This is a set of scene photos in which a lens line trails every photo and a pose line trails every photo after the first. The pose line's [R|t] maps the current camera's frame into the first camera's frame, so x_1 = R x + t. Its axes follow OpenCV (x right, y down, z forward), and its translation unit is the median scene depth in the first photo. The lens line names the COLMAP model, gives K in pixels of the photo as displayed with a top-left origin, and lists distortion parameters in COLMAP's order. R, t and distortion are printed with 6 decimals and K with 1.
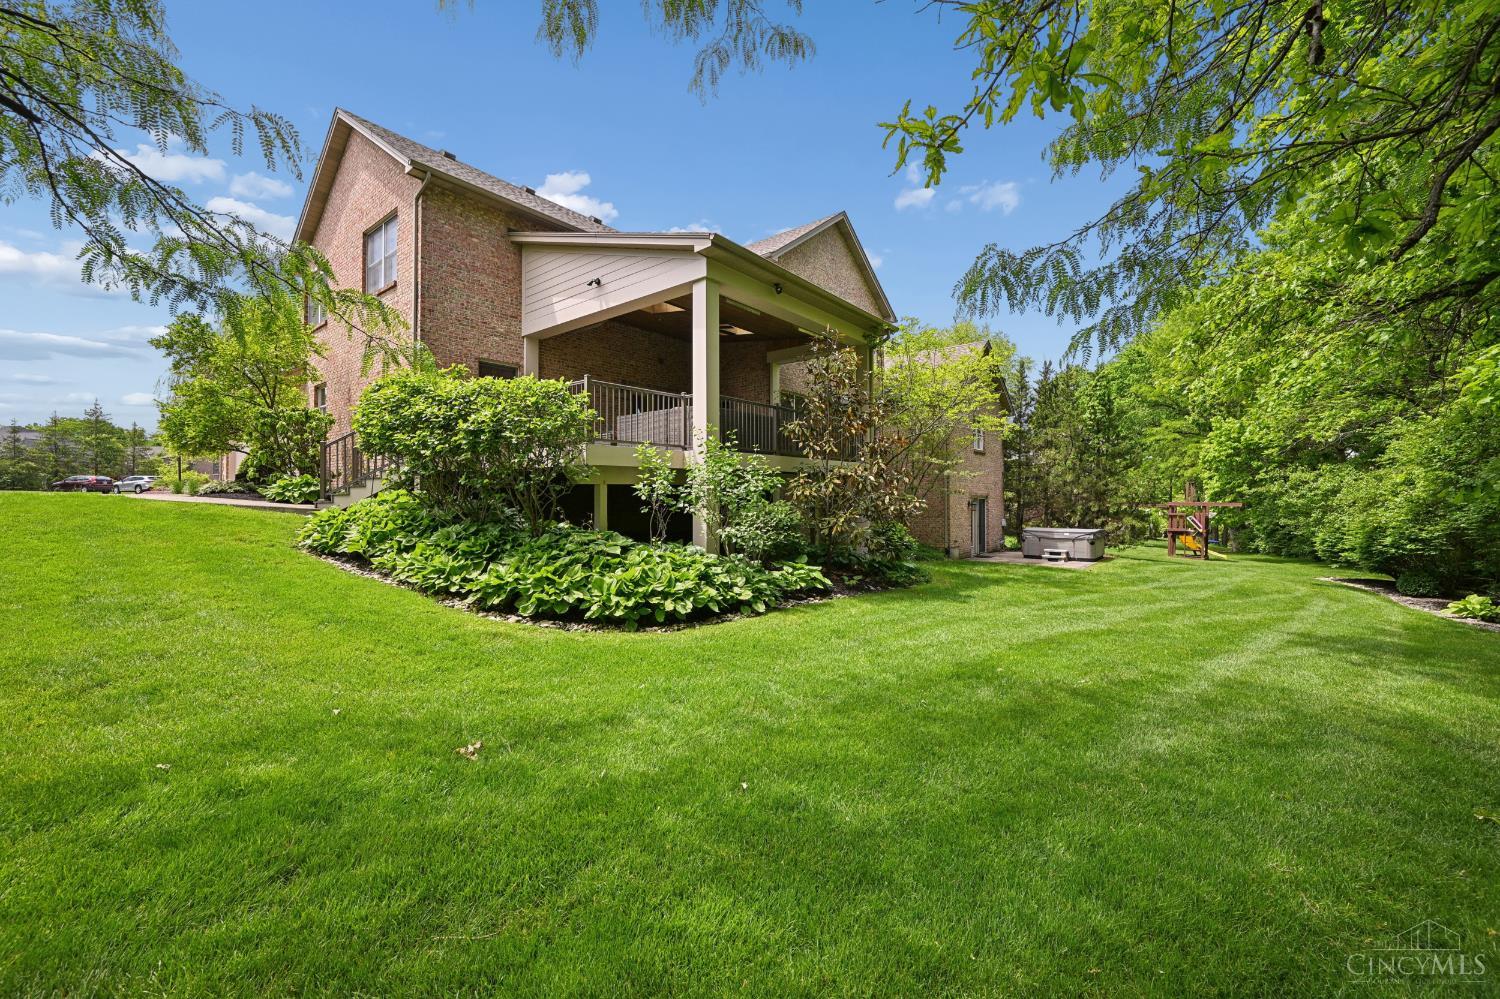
lens RADIAL K [[581.7, 0, 756.7], [0, 581.7, 494.8], [0, 0, 1]] dist [-0.000340, 0.000439]
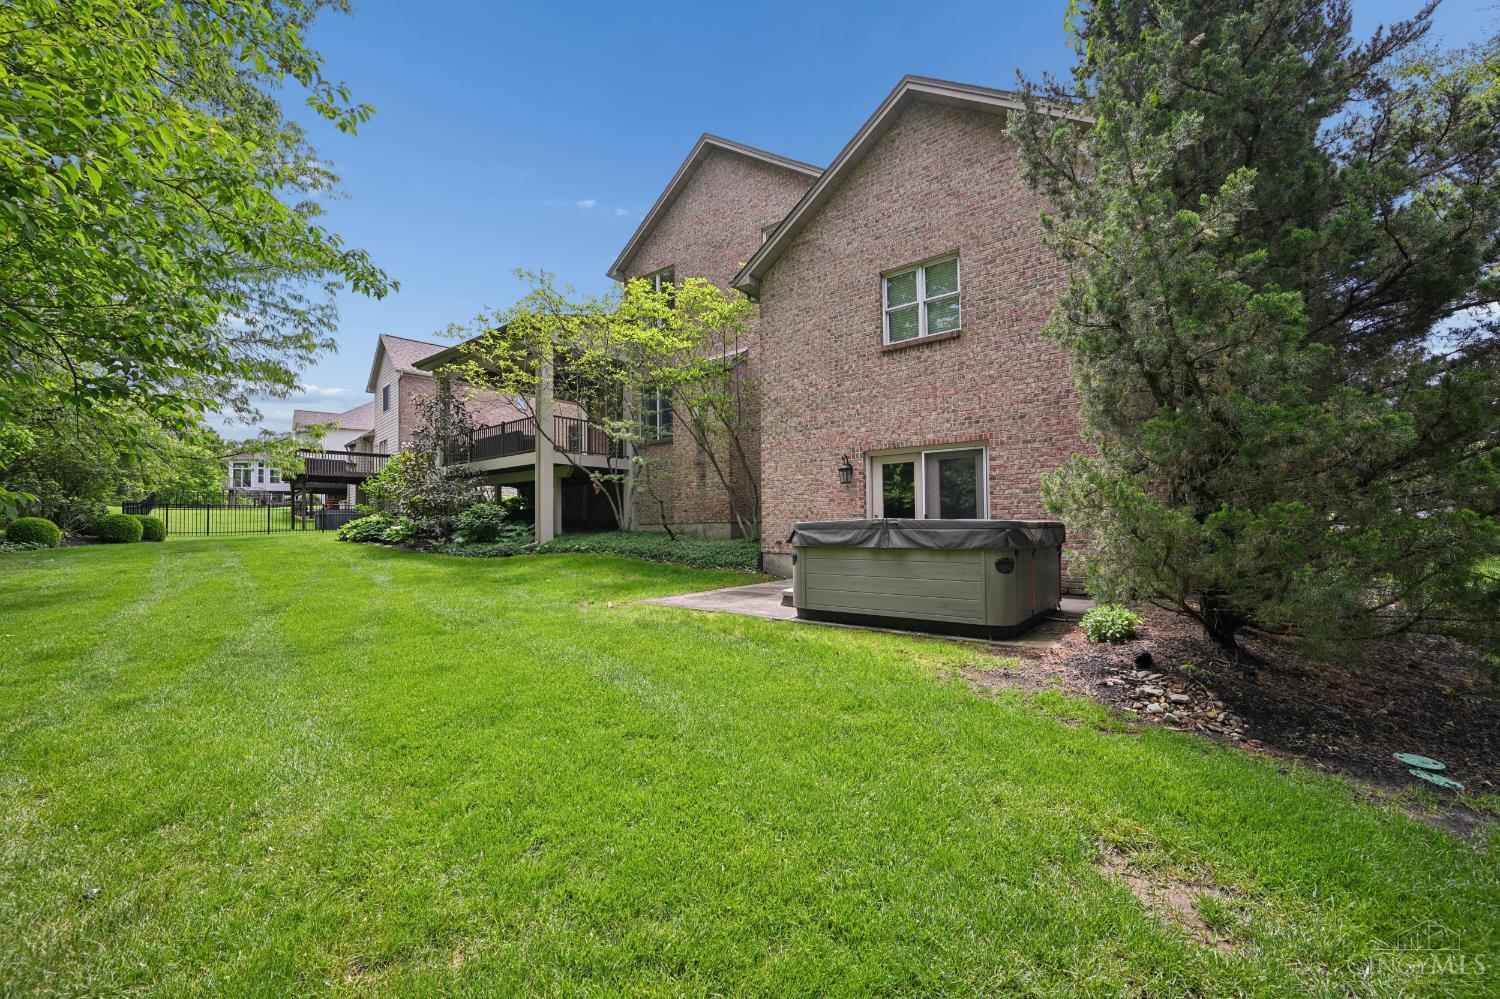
lens RADIAL K [[581.7, 0, 753.9], [0, 581.7, 505.4], [0, 0, 1]] dist [-0.000340, 0.000439]
pose [[0.026930, -0.030896, -0.999160, 0.870689], [0.024033, 0.999253, -0.030251, 0.060698], [0.999348, -0.023198, 0.027652, 0.939982]]
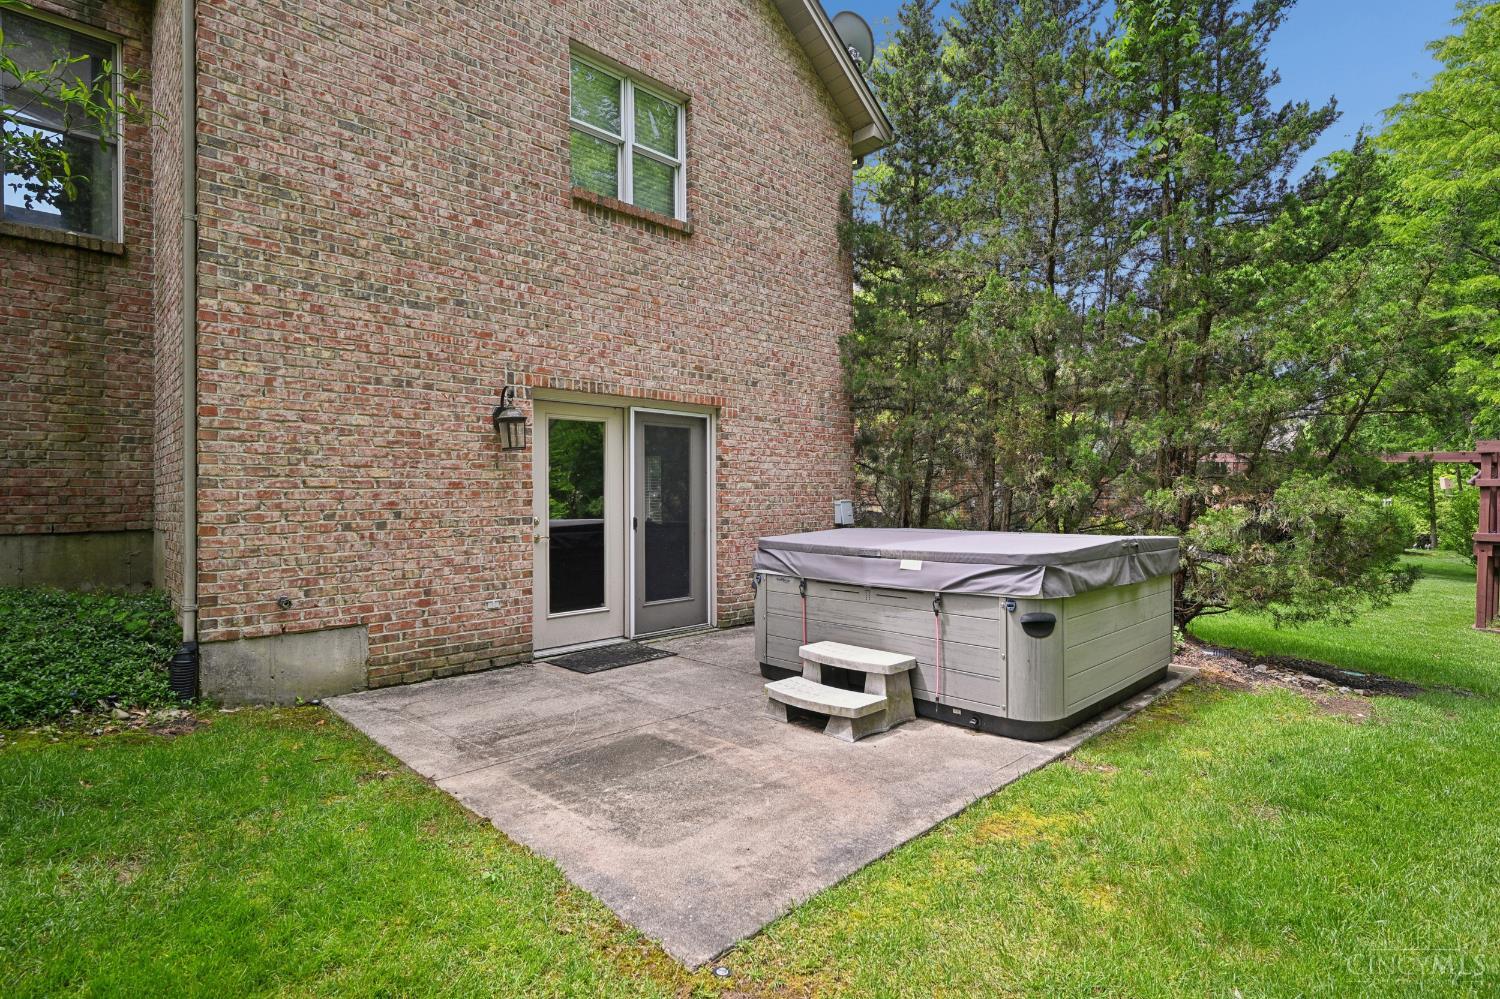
lens RADIAL K [[730.0, 0, 746.5], [0, 730.0, 490.9], [0, 0, 1]] dist [-0.000492, 0.000121]
pose [[0.992378, -0.005223, -0.123119, 0.505791], [0.005611, 0.999980, 0.002801, 0.044129], [0.123102, -0.003471, 0.992388, 0.767471]]
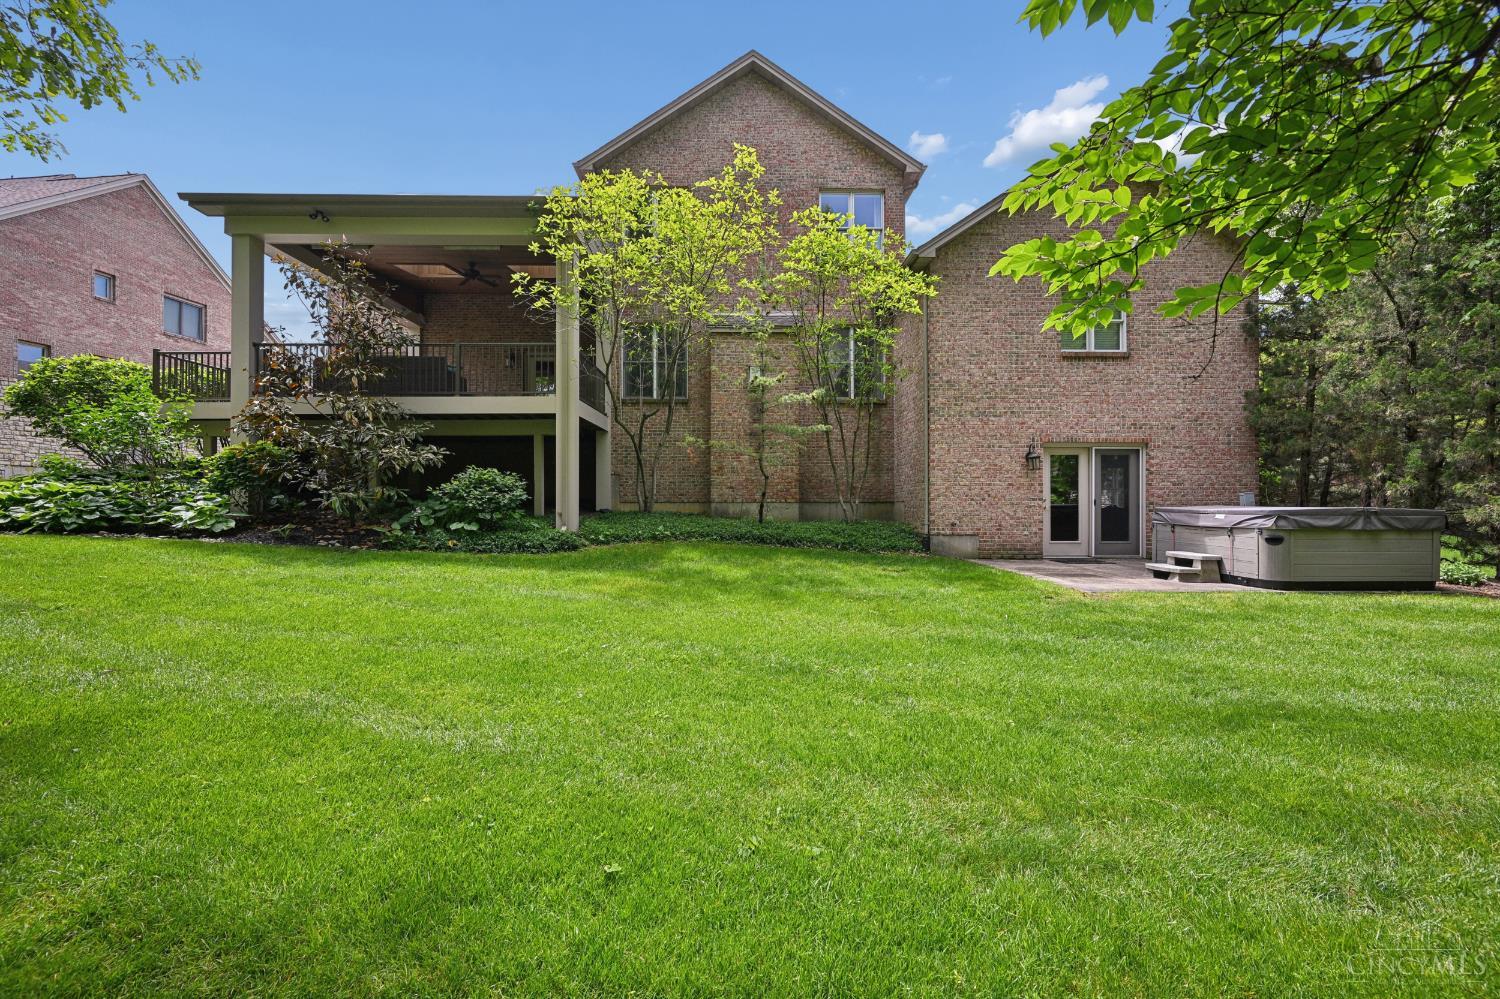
lens RADIAL K [[581.7, 0, 749.2], [0, 581.7, 494.6], [0, 0, 1]] dist [-0.000340, 0.000439]
pose [[0.649306, -0.001867, -0.760525, 0.622027], [0.005464, 0.999983, 0.002210, 0.049292], [0.760507, -0.005591, 0.649305, 0.480174]]
